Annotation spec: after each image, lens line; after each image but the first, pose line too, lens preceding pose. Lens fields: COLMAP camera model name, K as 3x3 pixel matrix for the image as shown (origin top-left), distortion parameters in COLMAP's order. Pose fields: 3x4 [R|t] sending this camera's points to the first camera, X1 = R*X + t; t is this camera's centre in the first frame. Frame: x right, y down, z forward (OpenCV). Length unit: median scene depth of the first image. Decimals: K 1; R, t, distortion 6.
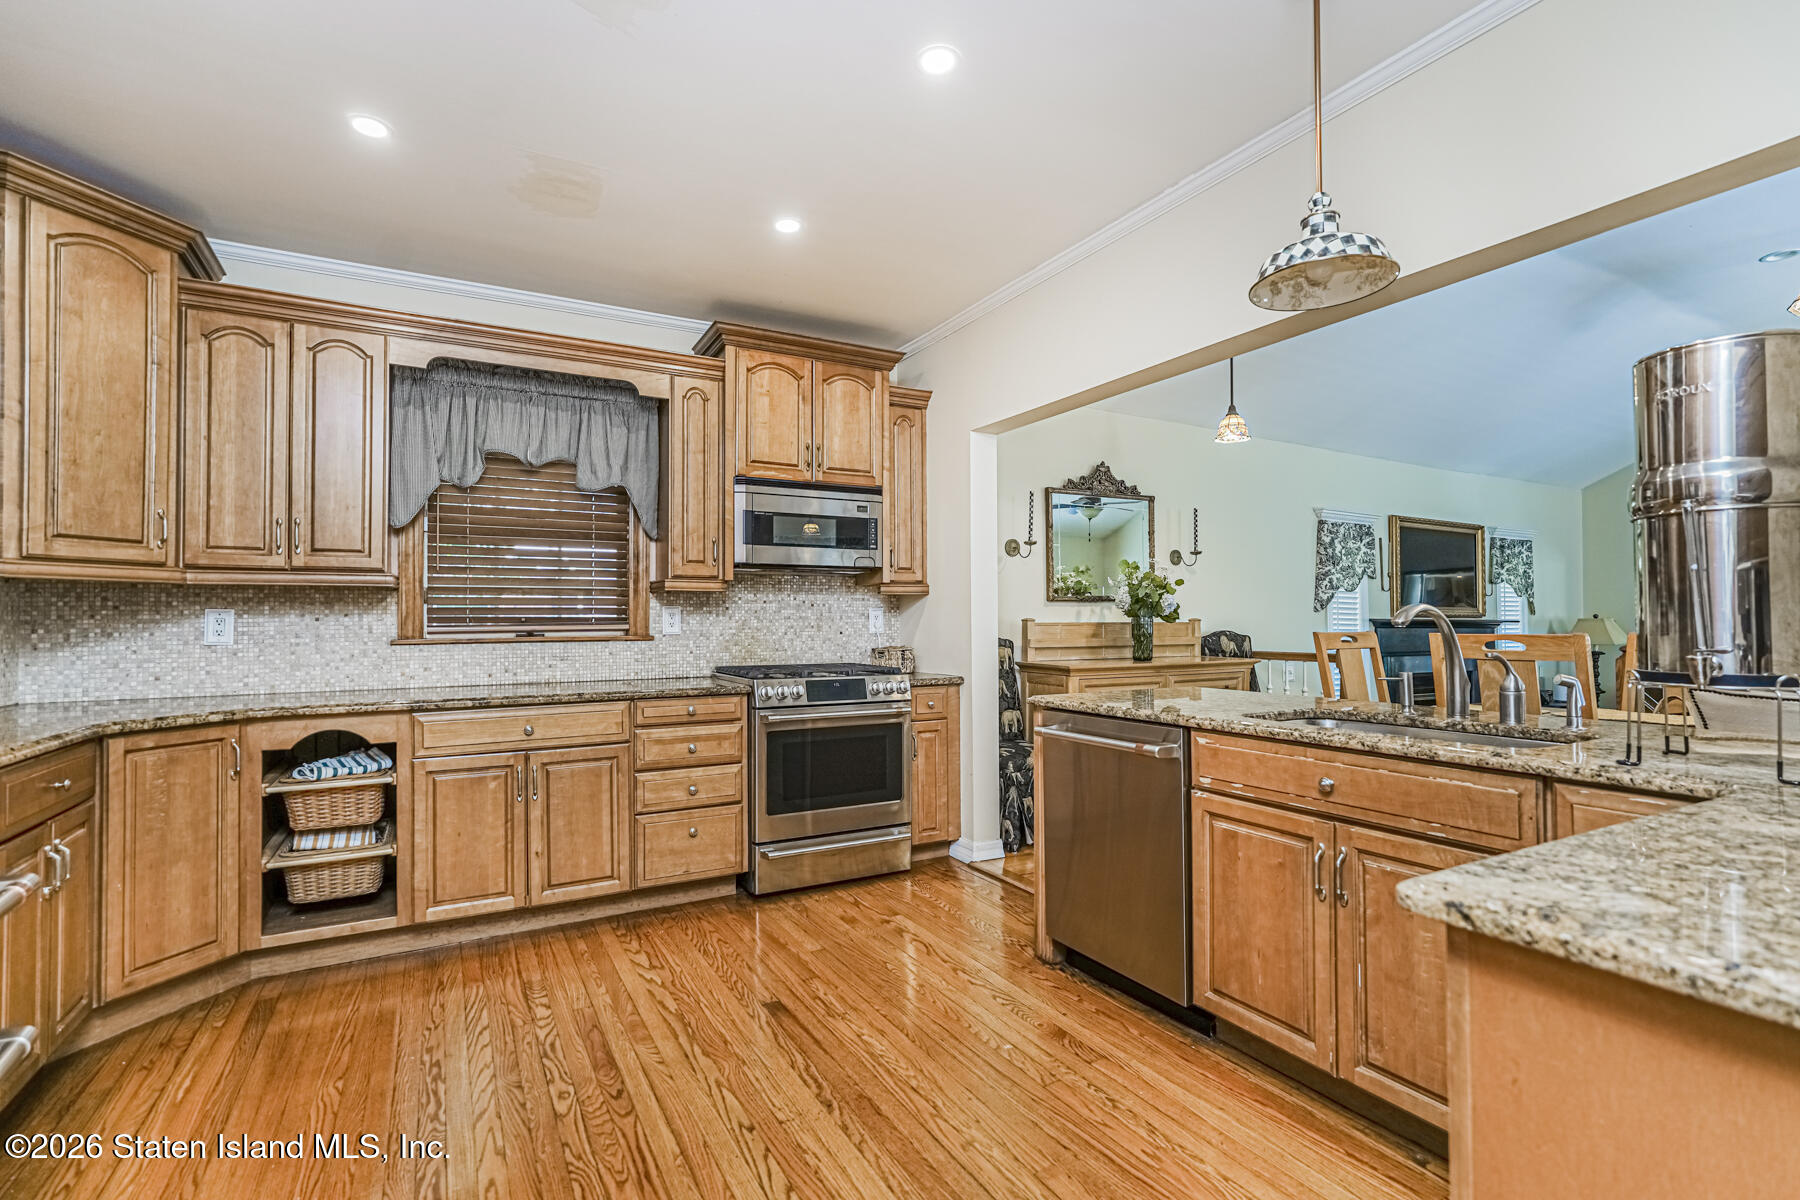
lens RADIAL K [[821.7, 0, 901.6], [0, 821.7, 607.1], [0, 0, 1]] dist [-0.015004, 0.009278]
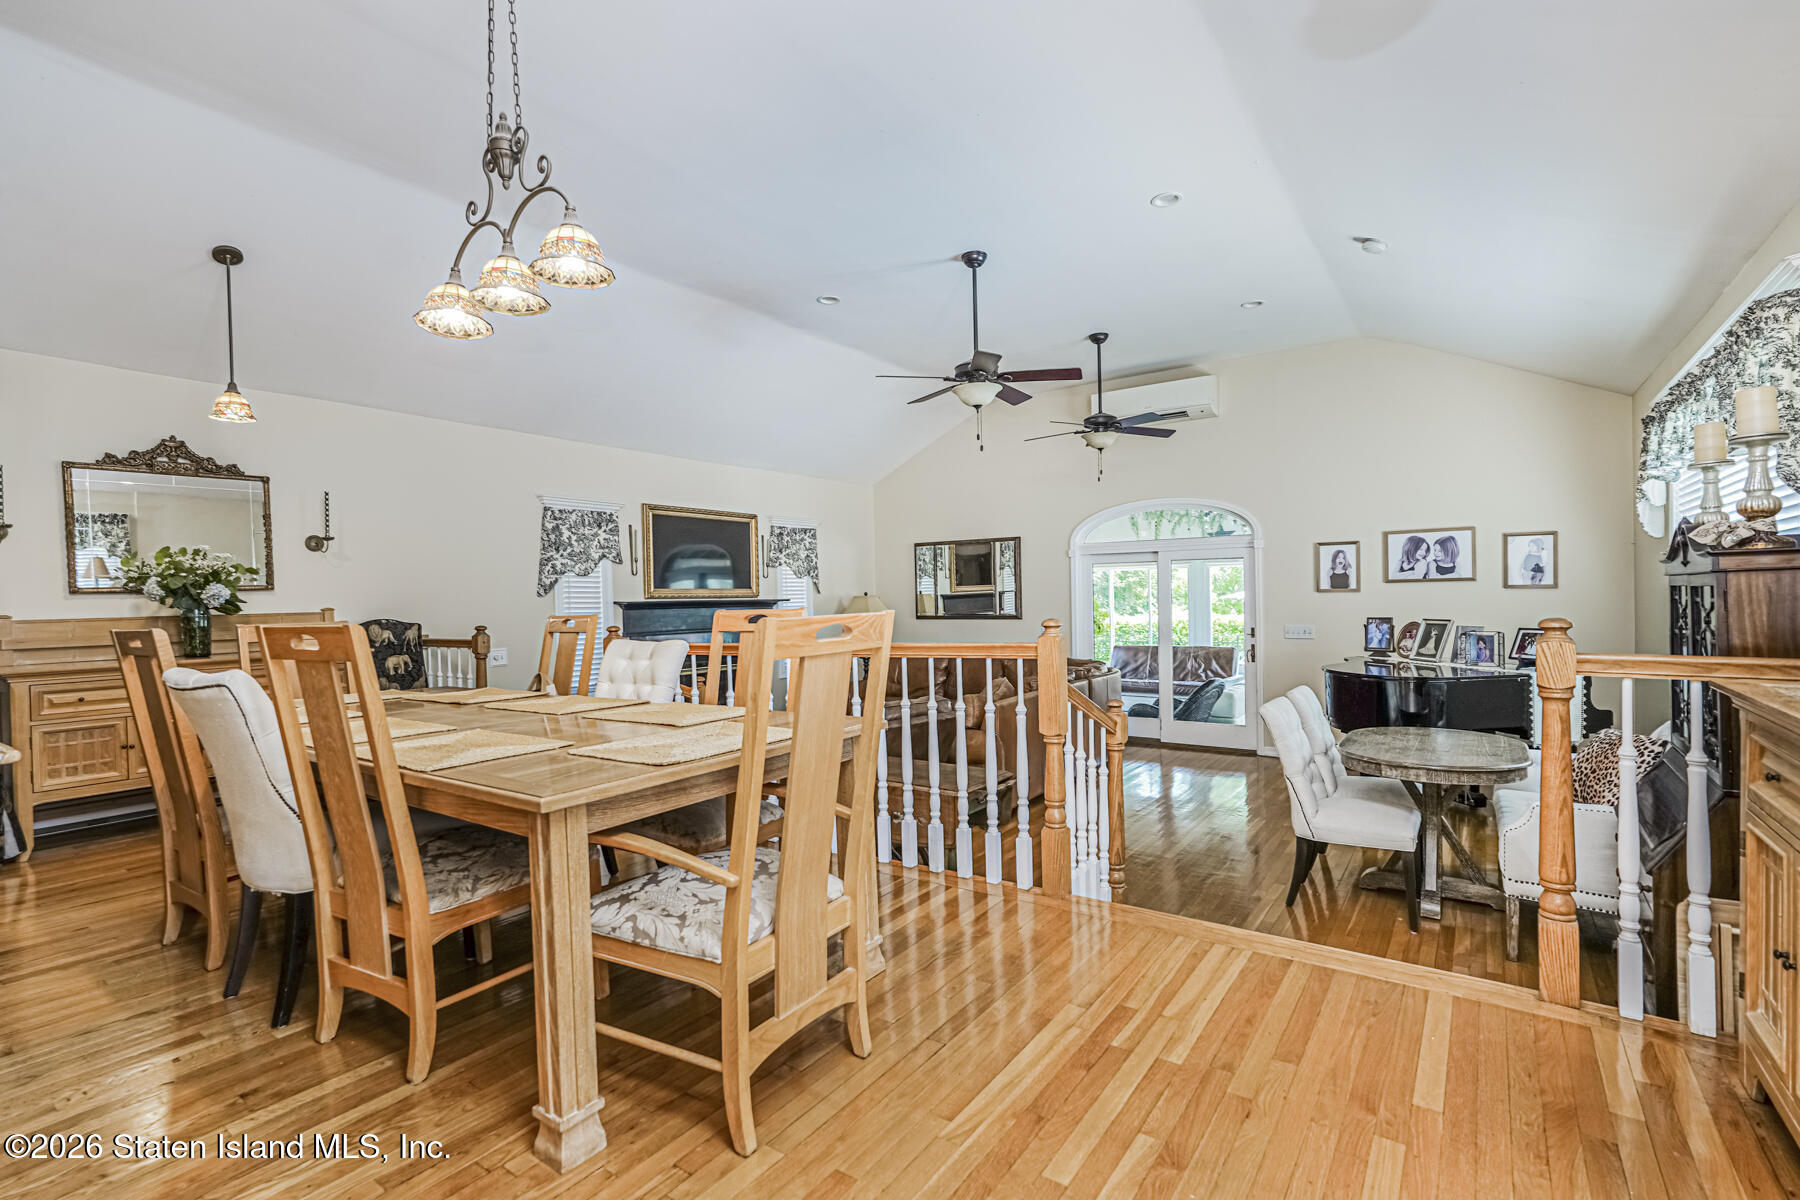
lens RADIAL K [[821.7, 0, 901.6], [0, 821.7, 607.1], [0, 0, 1]] dist [-0.015004, 0.009278]
pose [[0.902892, -0.024412, 0.429174, 0.894411], [0.012996, 0.999480, 0.029510, -0.010351], [-0.429672, -0.021067, 0.902739, -0.227852]]
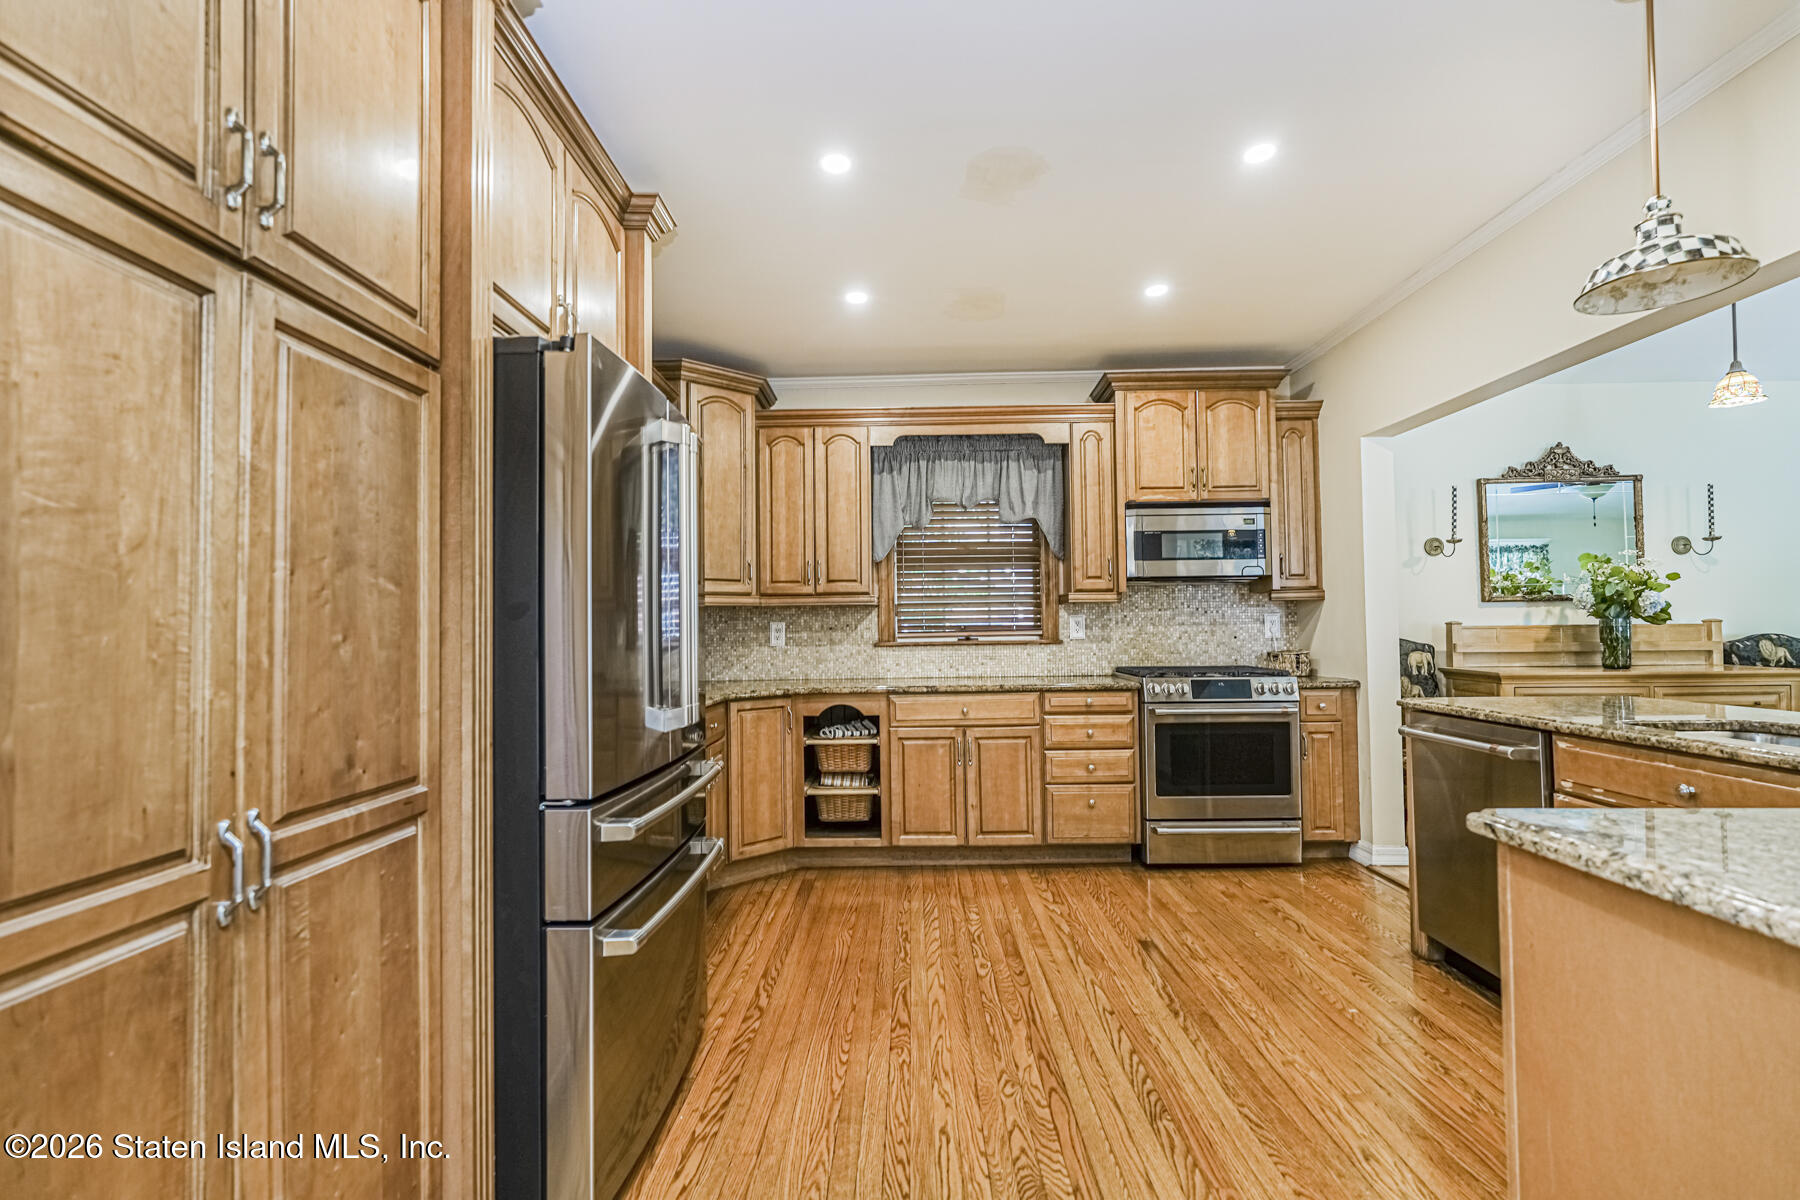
lens RADIAL K [[821.7, 0, 901.6], [0, 821.7, 607.1], [0, 0, 1]] dist [-0.015004, 0.009278]
pose [[0.864803, -0.019416, -0.501736, 0.110494], [0.016828, 0.999811, -0.009685, -0.005998], [0.501830, -0.000068, 0.864967, -0.175181]]
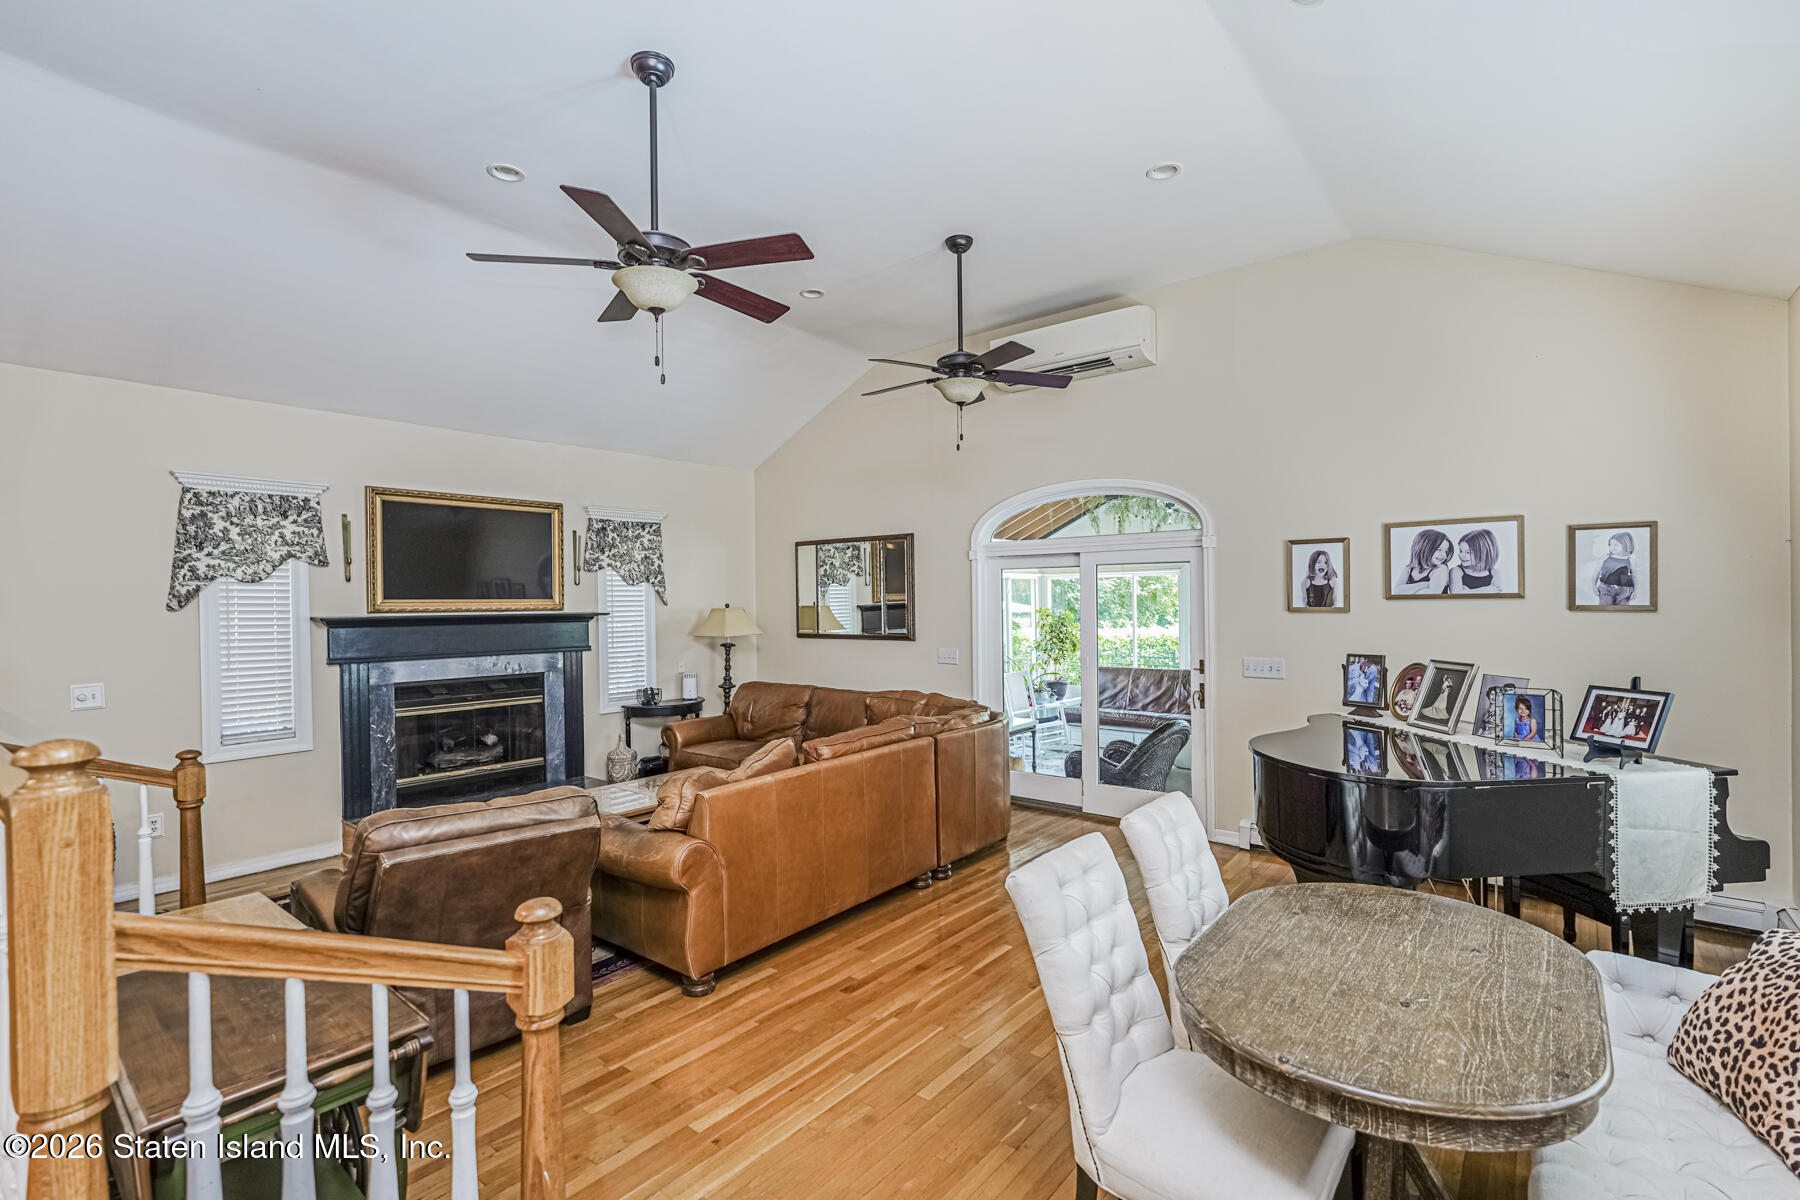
lens RADIAL K [[821.7, 0, 901.6], [0, 821.7, 607.1], [0, 0, 1]] dist [-0.015004, 0.009278]
pose [[0.927574, -0.015426, 0.373322, 1.589817], [0.006786, 0.999678, 0.024446, -0.021297], [-0.373578, -0.020142, 0.927380, 0.124041]]
